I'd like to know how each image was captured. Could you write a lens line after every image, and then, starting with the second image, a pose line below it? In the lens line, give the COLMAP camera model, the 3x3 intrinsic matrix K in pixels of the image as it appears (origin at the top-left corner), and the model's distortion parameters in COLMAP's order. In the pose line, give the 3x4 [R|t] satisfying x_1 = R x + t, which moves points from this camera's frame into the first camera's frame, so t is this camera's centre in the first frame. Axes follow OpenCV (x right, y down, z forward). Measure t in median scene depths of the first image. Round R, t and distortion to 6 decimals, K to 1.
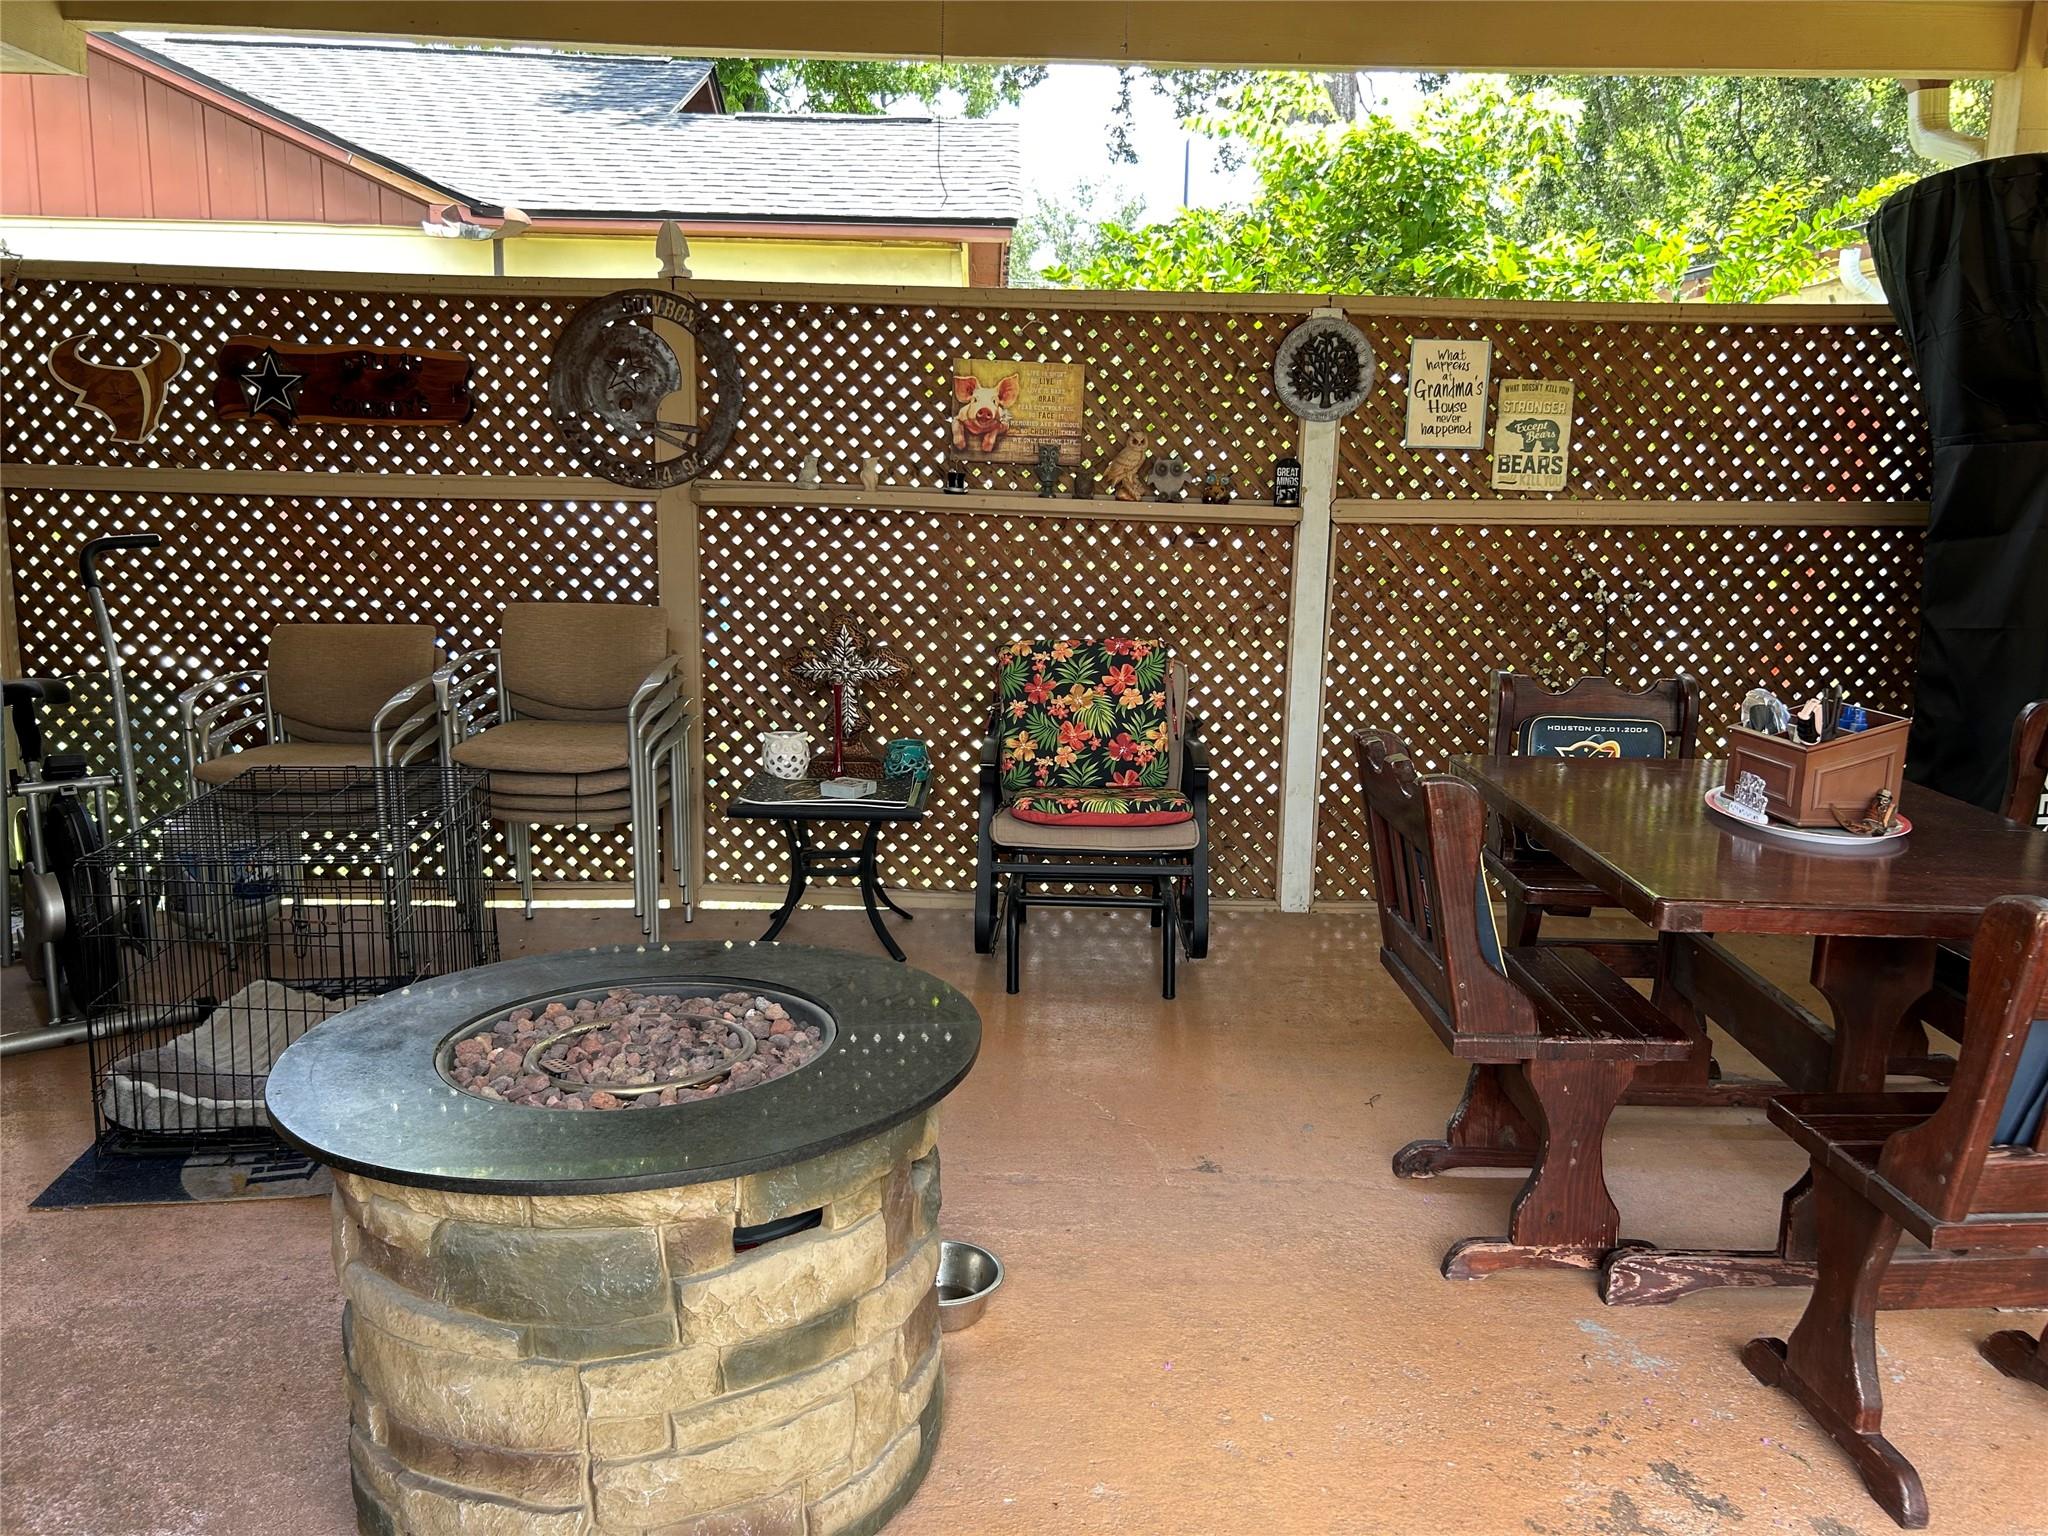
lens RADIAL K [[1550.3, 0, 1012.3], [0, 1550.3, 773.3], [0, 0, 1]] dist [0.063353, -0.078099]
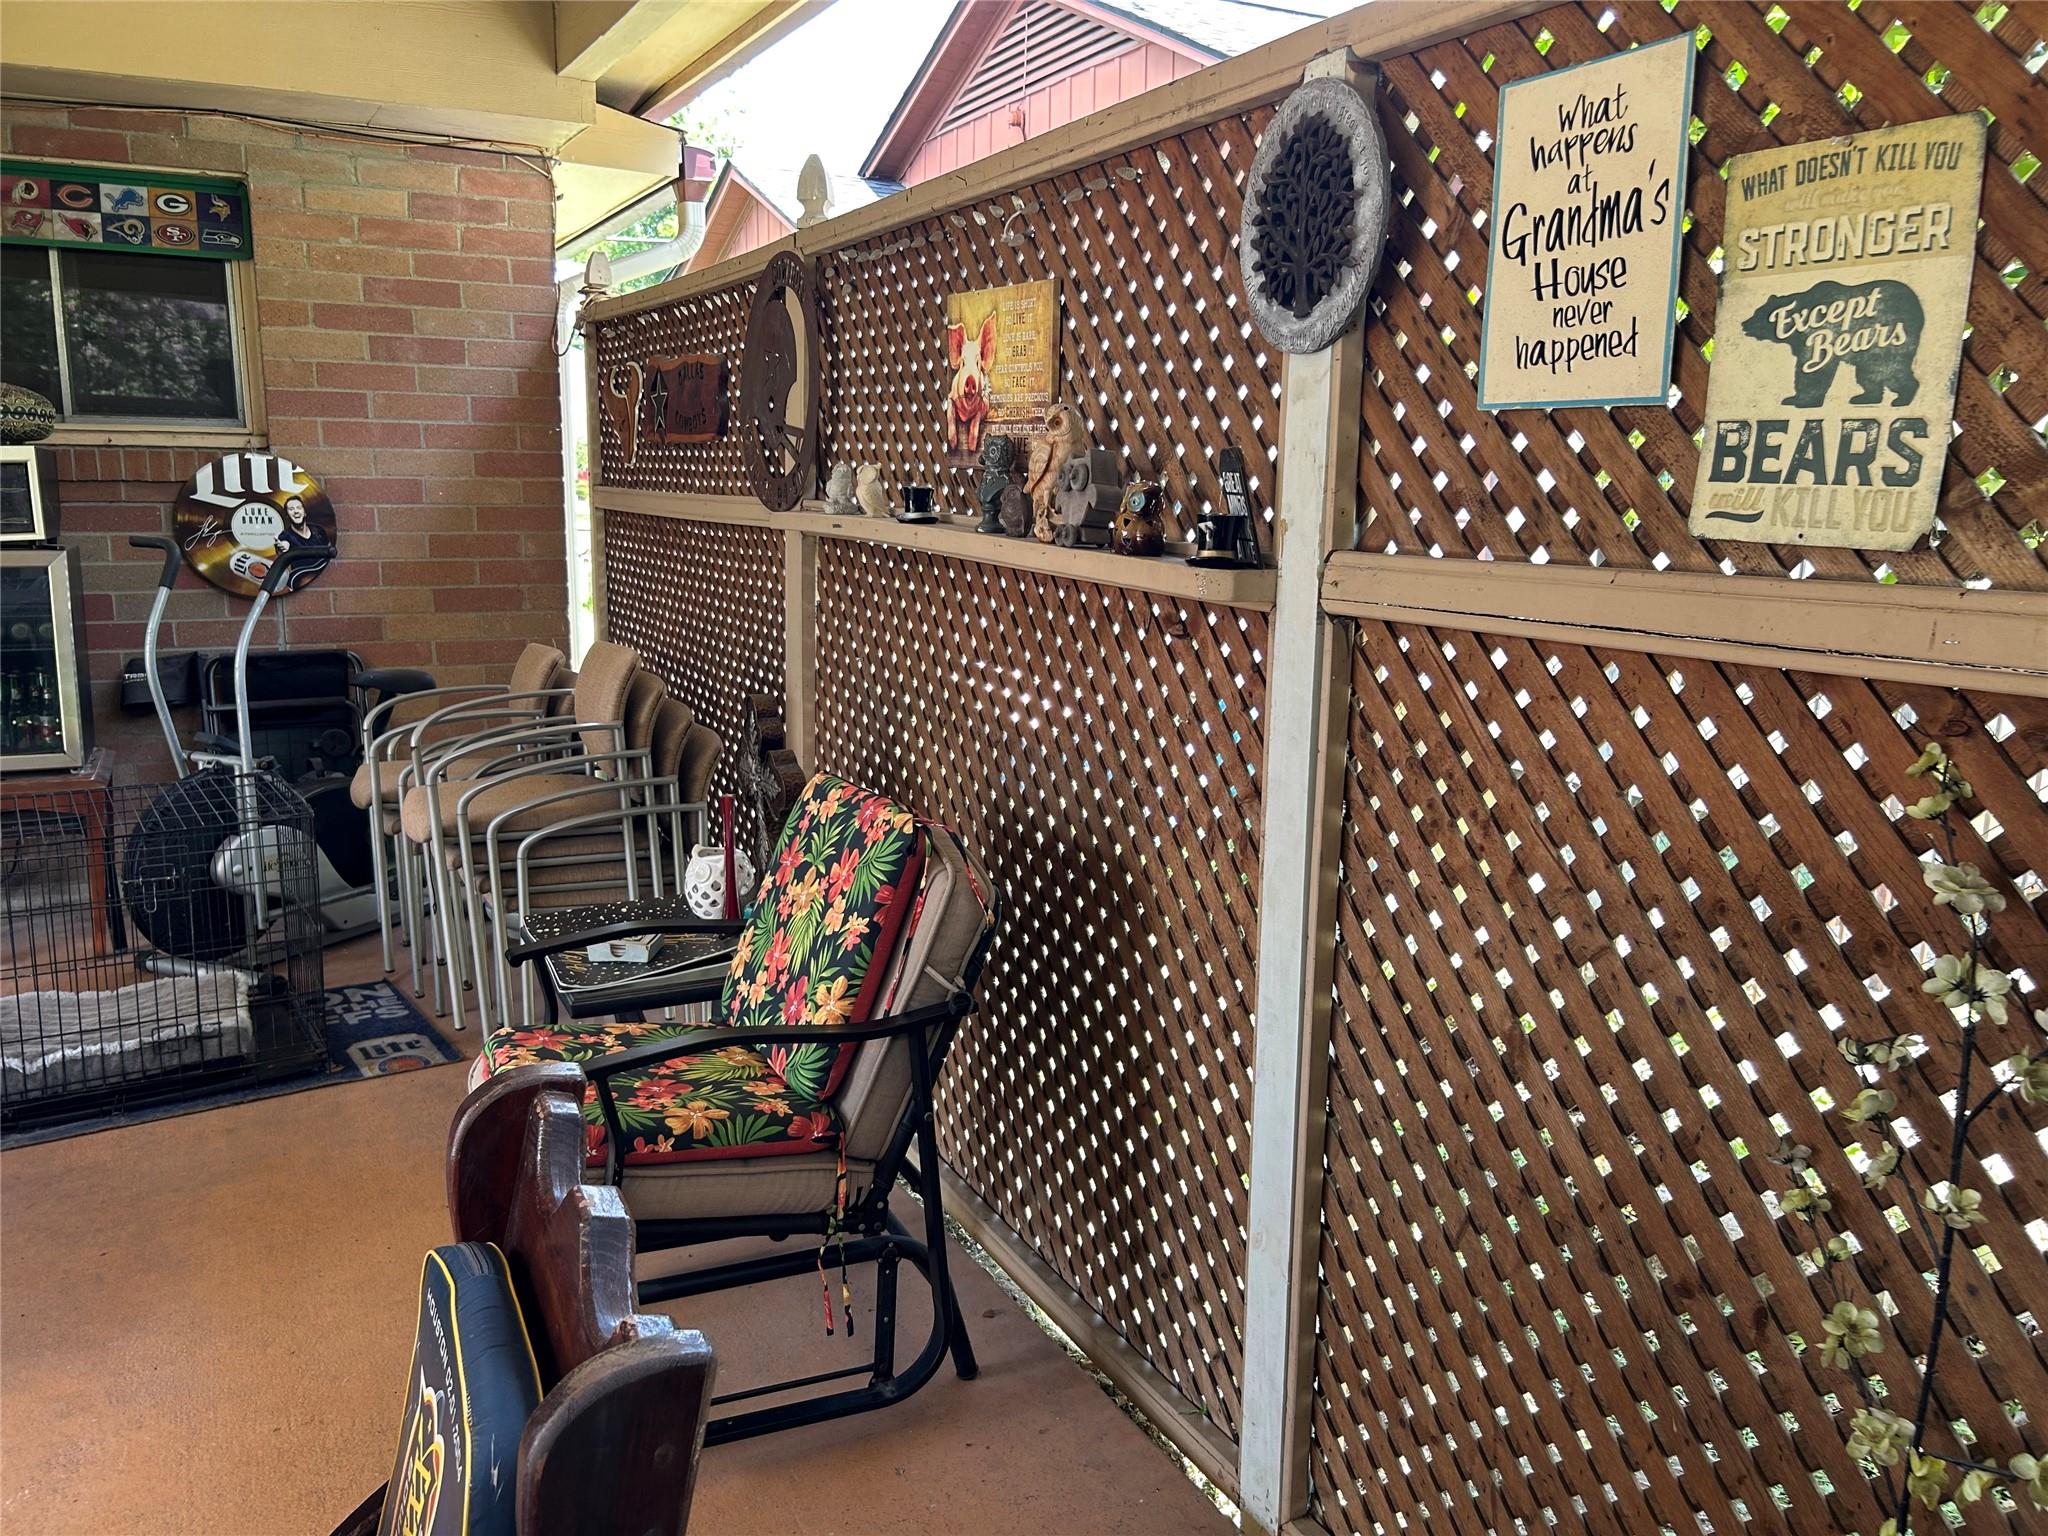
lens RADIAL K [[1550.3, 0, 1026.6], [0, 1550.3, 769.7], [0, 0, 1]] dist [0.063353, -0.078099]
pose [[0.438525, 0.155484, -0.885167, 0.524873], [-0.179072, 0.980288, 0.083478, -0.141886], [0.880698, 0.121902, 0.457724, 0.762472]]
